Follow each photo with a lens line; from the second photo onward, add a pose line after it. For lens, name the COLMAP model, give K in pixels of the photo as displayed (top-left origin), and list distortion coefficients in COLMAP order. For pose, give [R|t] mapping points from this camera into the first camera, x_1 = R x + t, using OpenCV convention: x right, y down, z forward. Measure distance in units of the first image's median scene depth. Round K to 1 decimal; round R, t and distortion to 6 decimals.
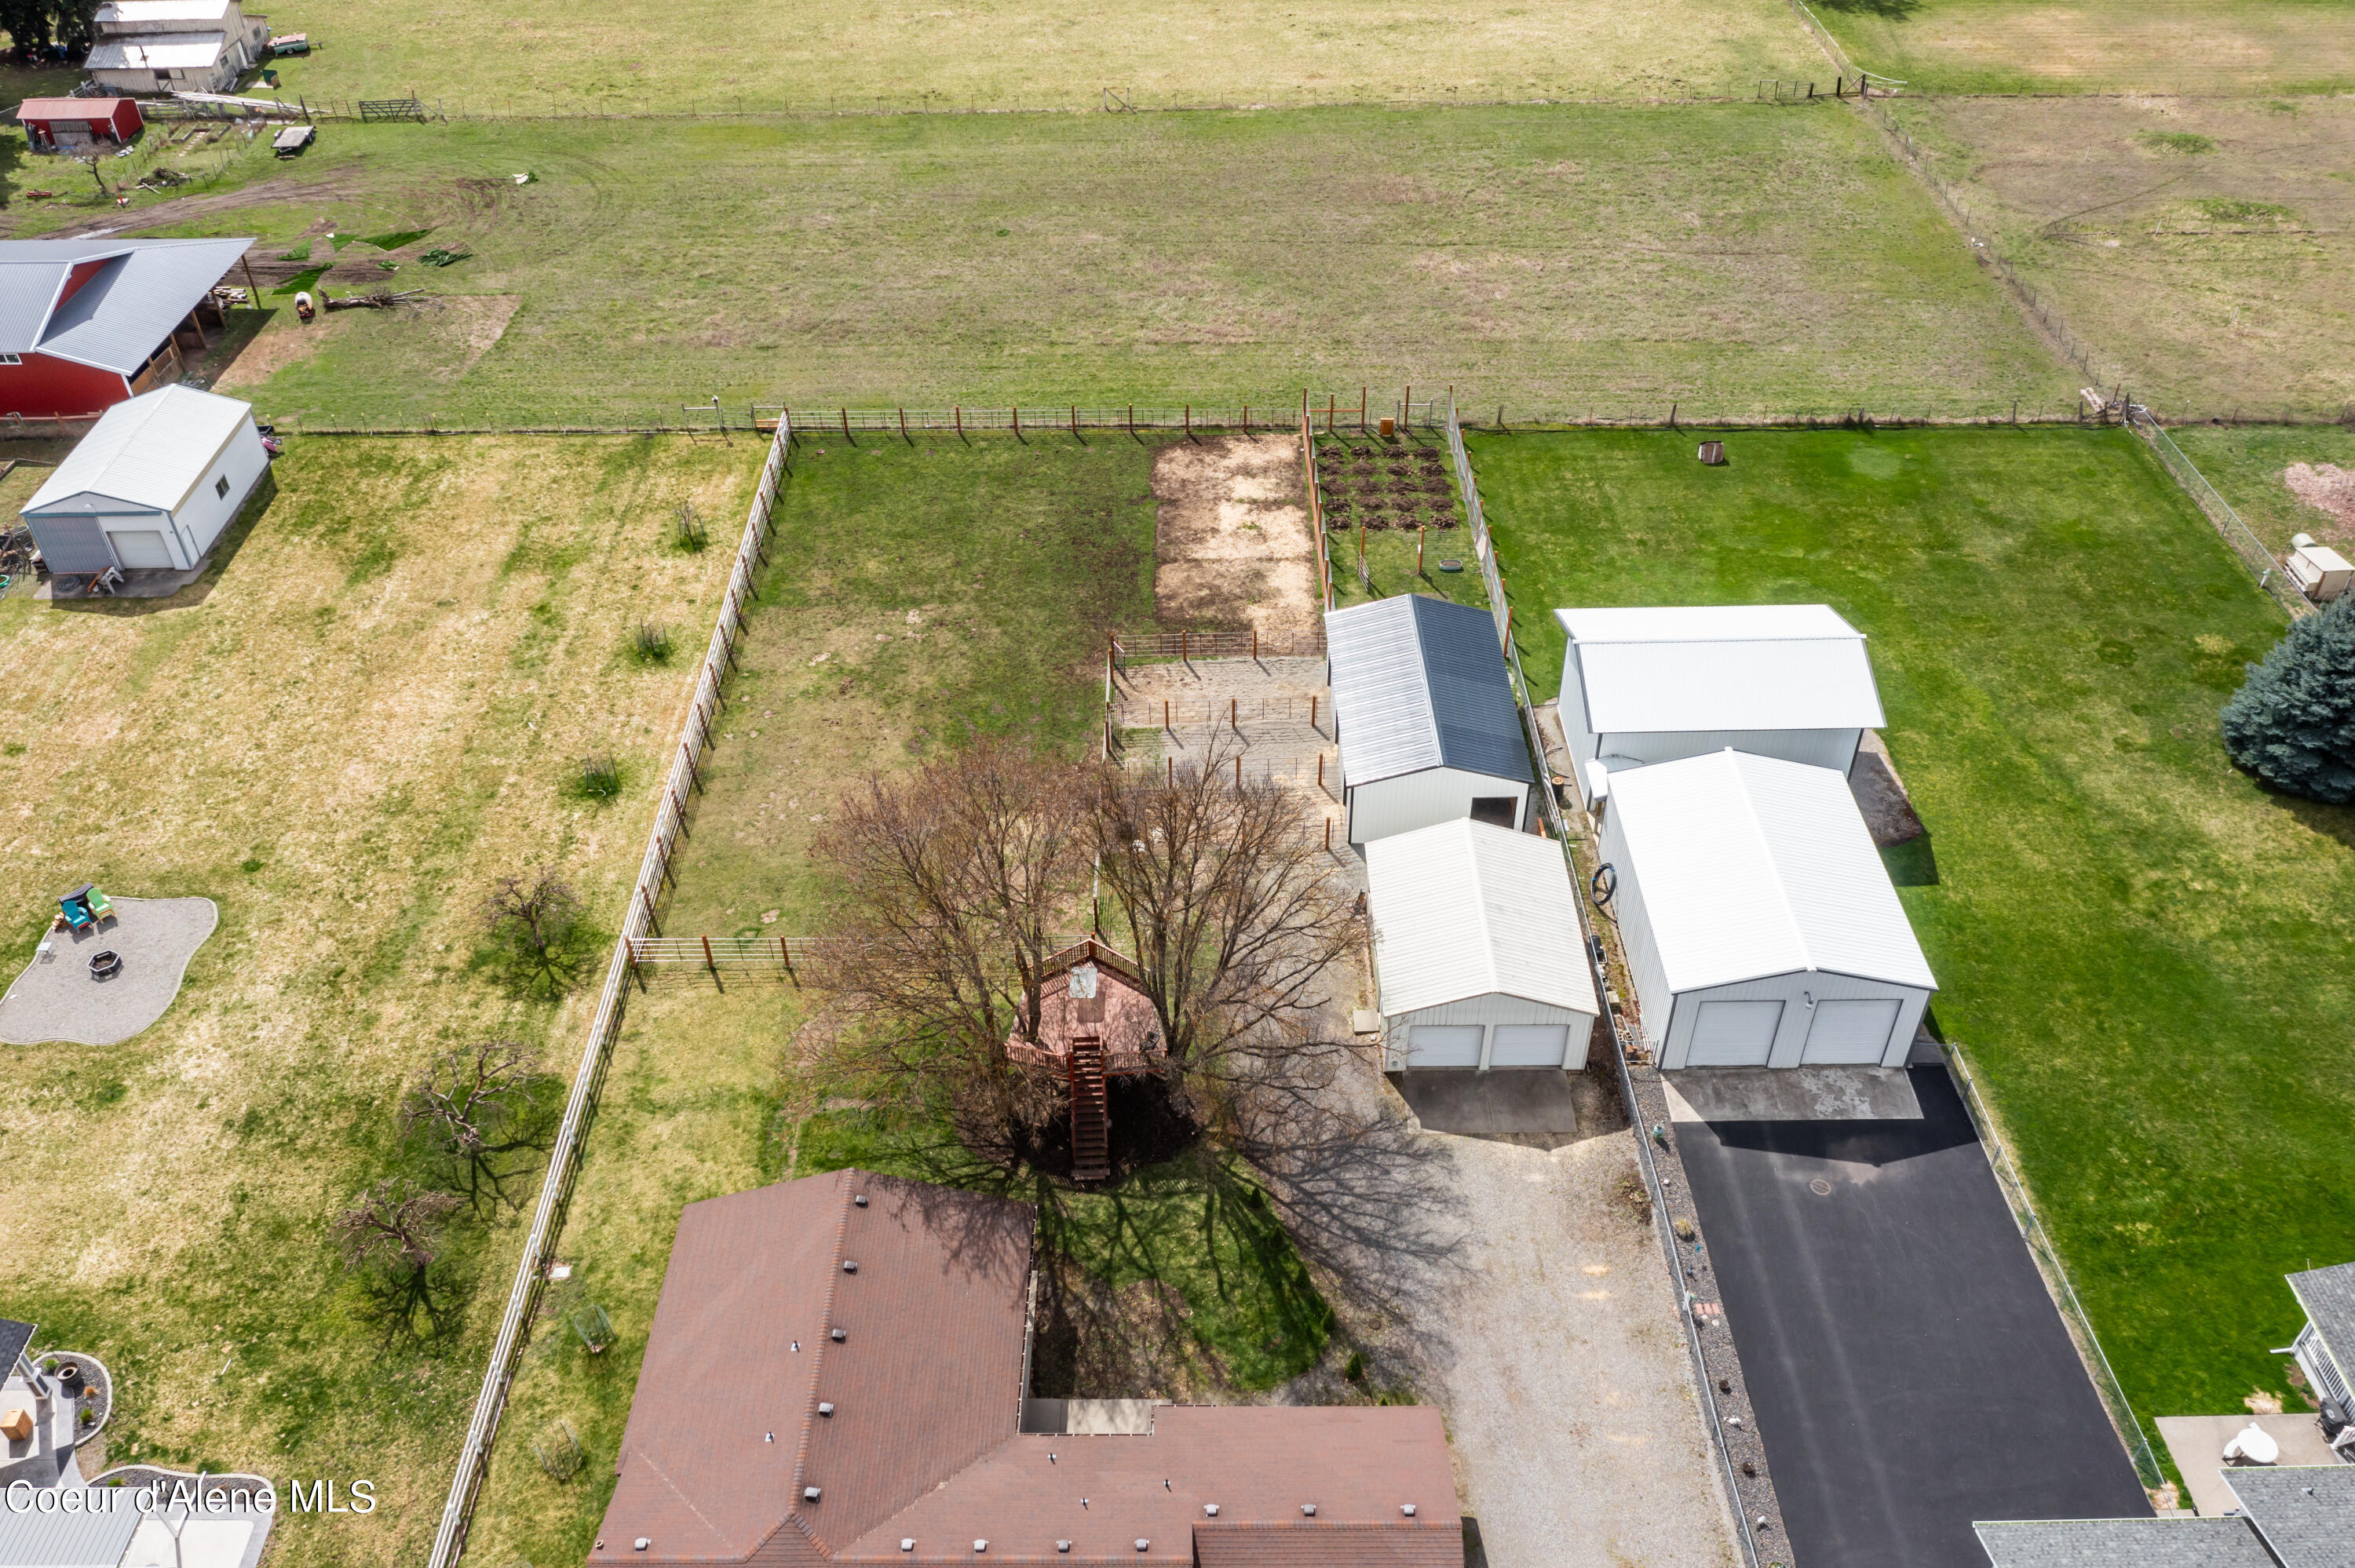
lens RADIAL K [[1876.5, 0, 1177.5], [0, 1876.5, 784.0], [0, 0, 1]] dist [-0.017267, 0.001127]
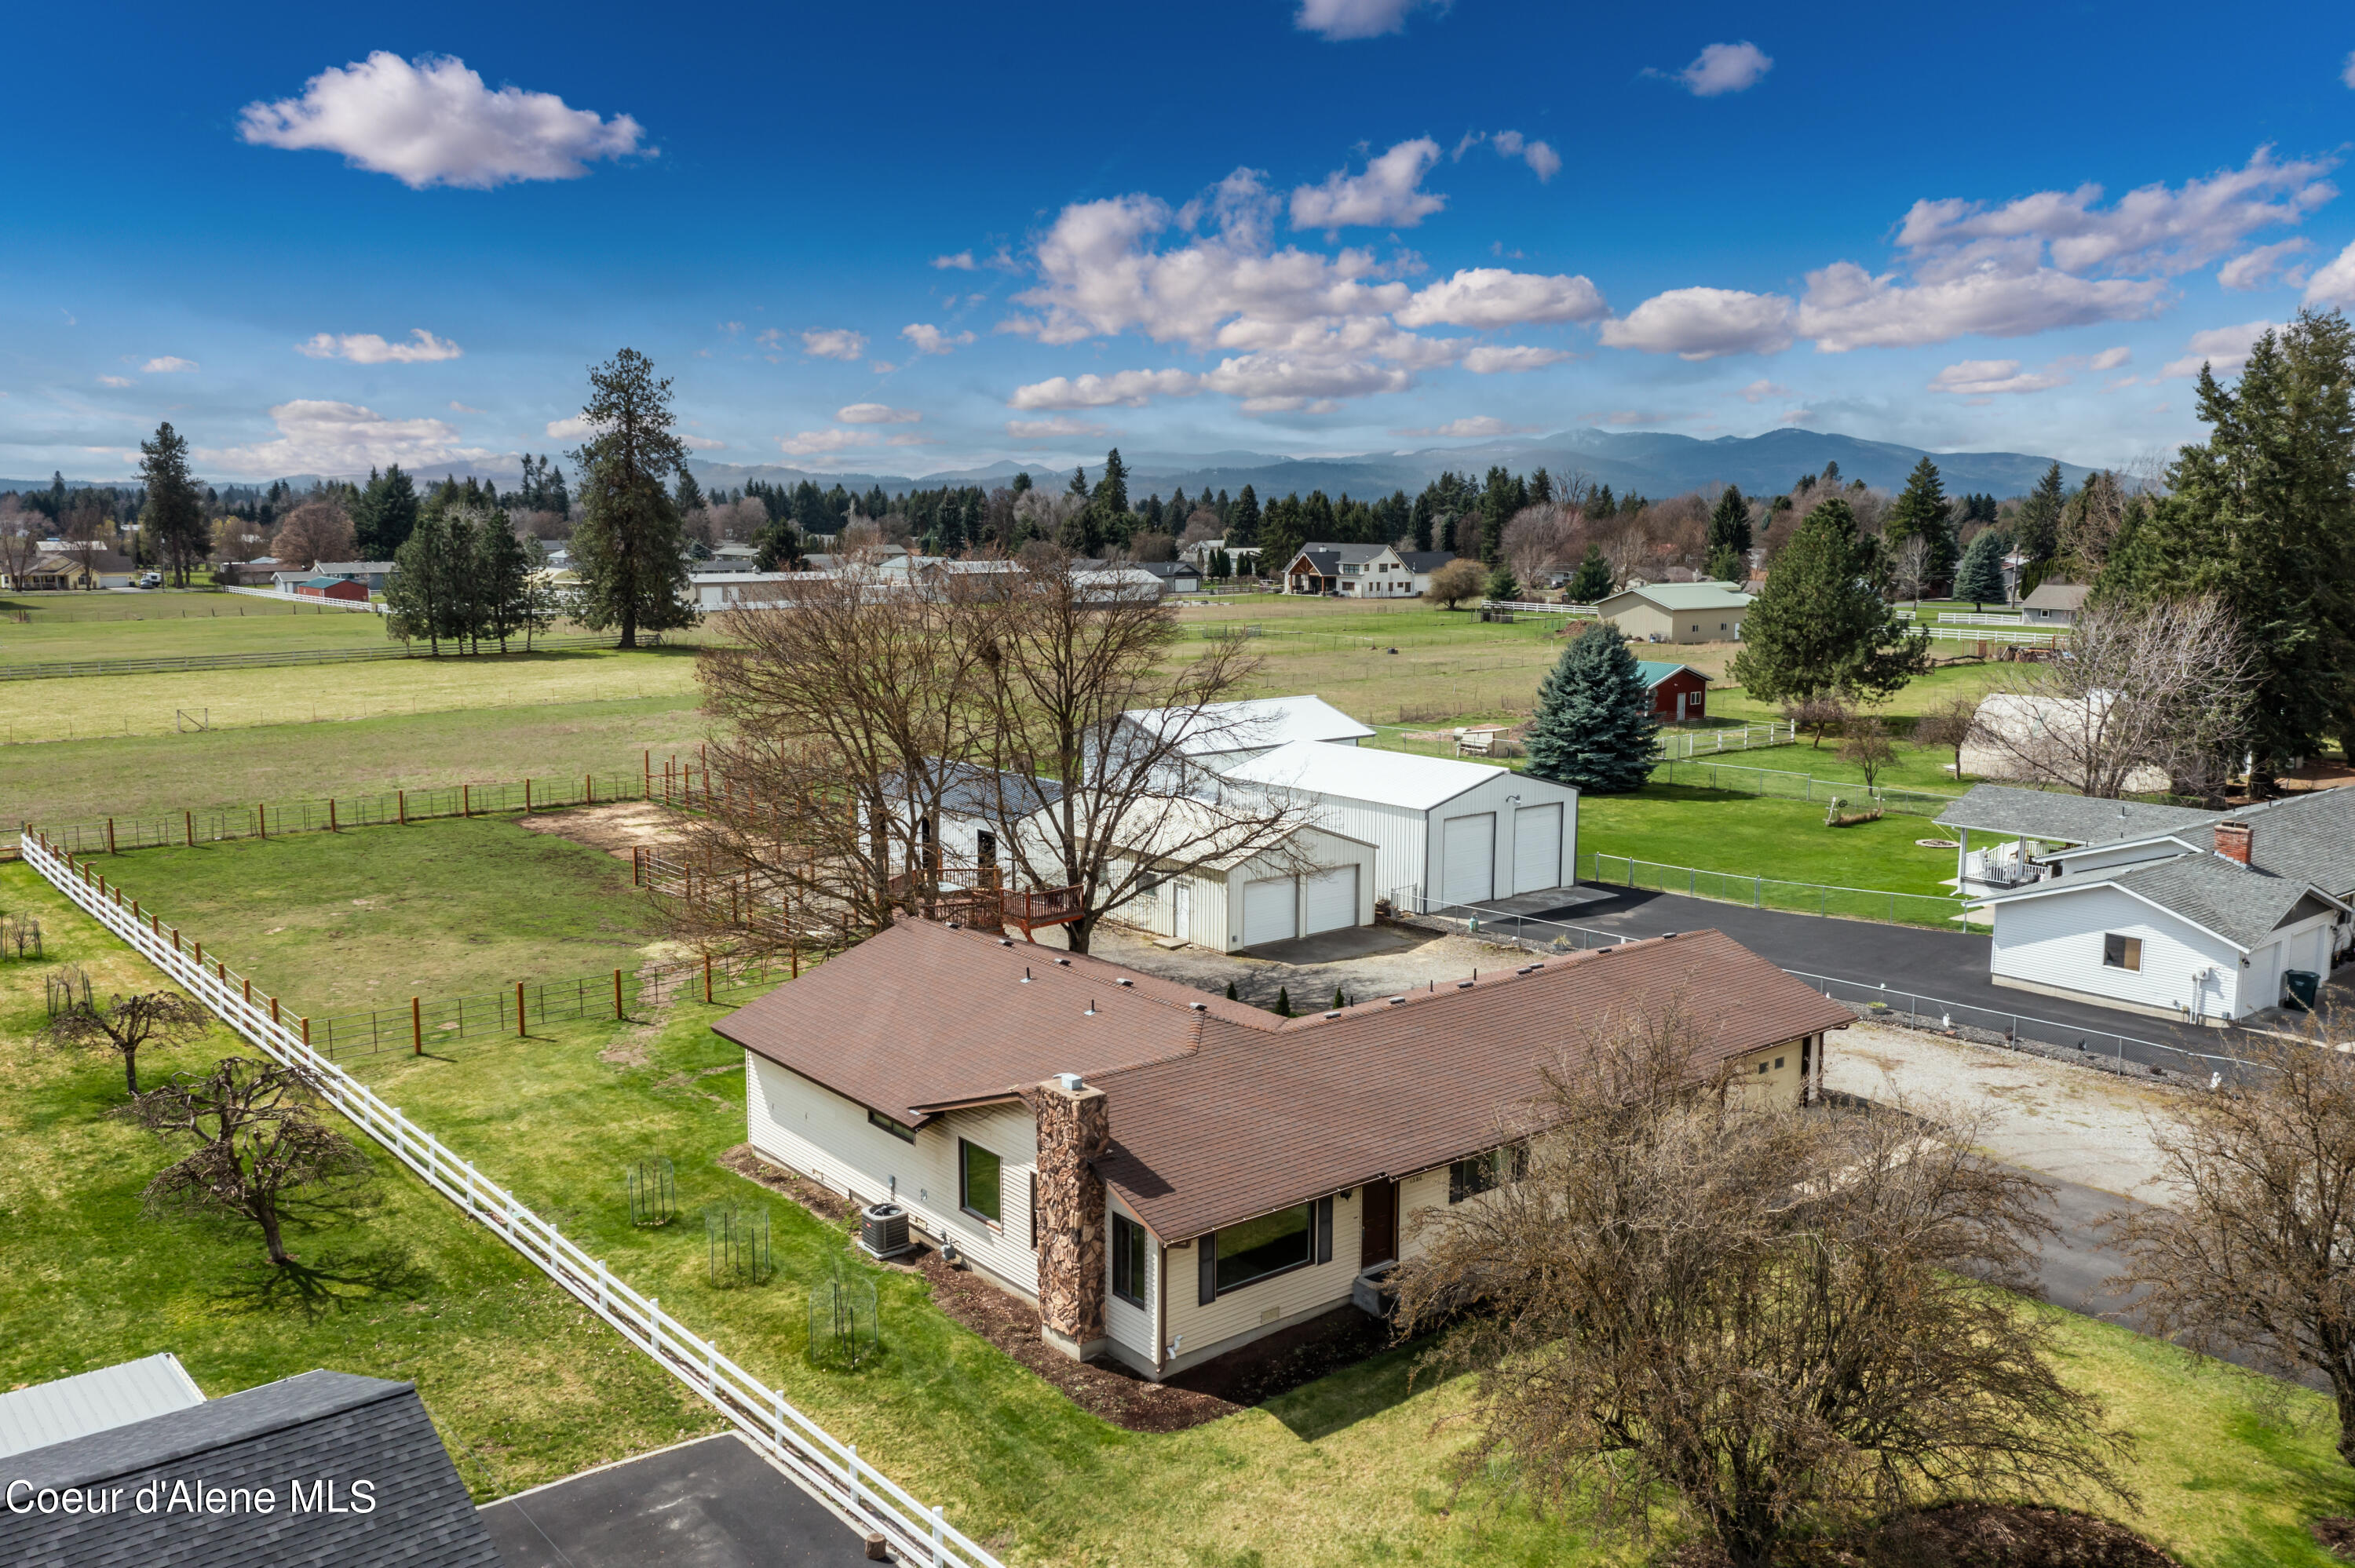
lens RADIAL K [[1876.5, 0, 1177.5], [0, 1876.5, 784.0], [0, 0, 1]] dist [-0.017267, 0.001127]
pose [[0.772063, -0.075836, 0.631005, -0.359871], [0.397697, 0.832093, -0.386597, 0.312701], [-0.495737, 0.549426, 0.672589, 0.224560]]
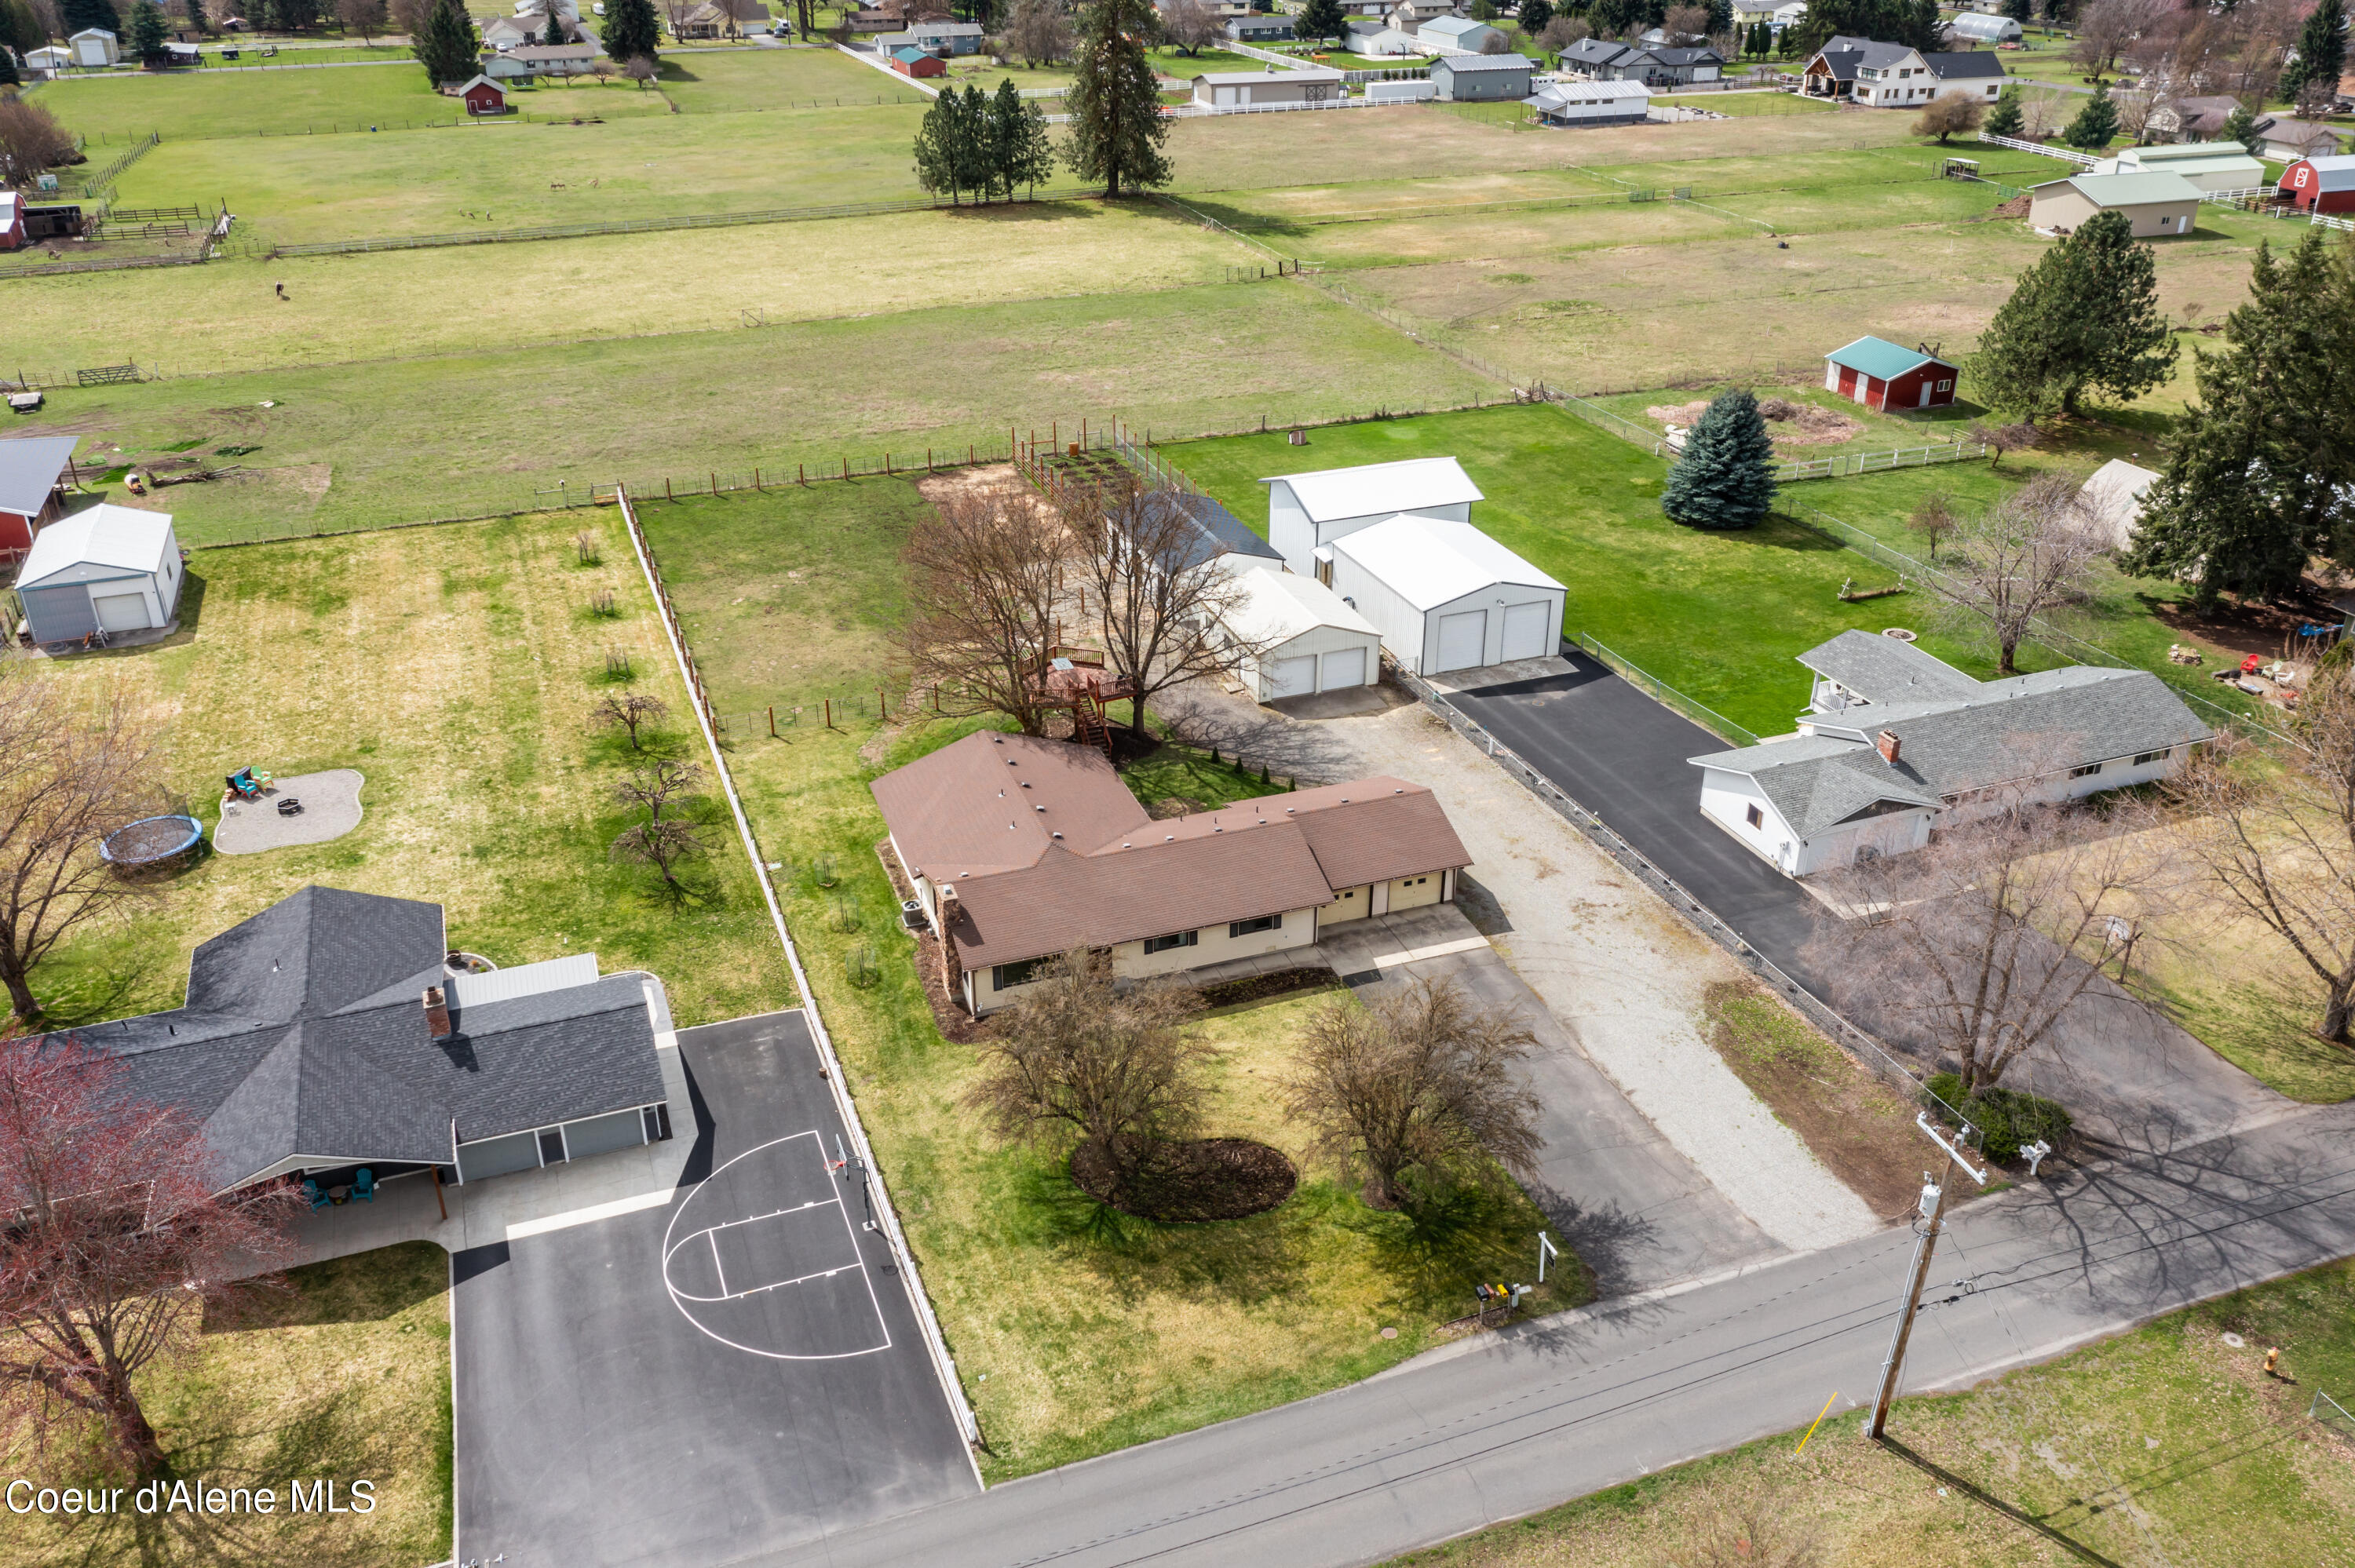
lens RADIAL K [[1876.5, 0, 1177.5], [0, 1876.5, 784.0], [0, 0, 1]] dist [-0.017267, 0.001127]
pose [[0.938007, -0.149554, 0.312692, -0.308086], [0.213320, 0.960125, -0.180708, 0.336416], [-0.273198, 0.236209, 0.932506, -0.270625]]
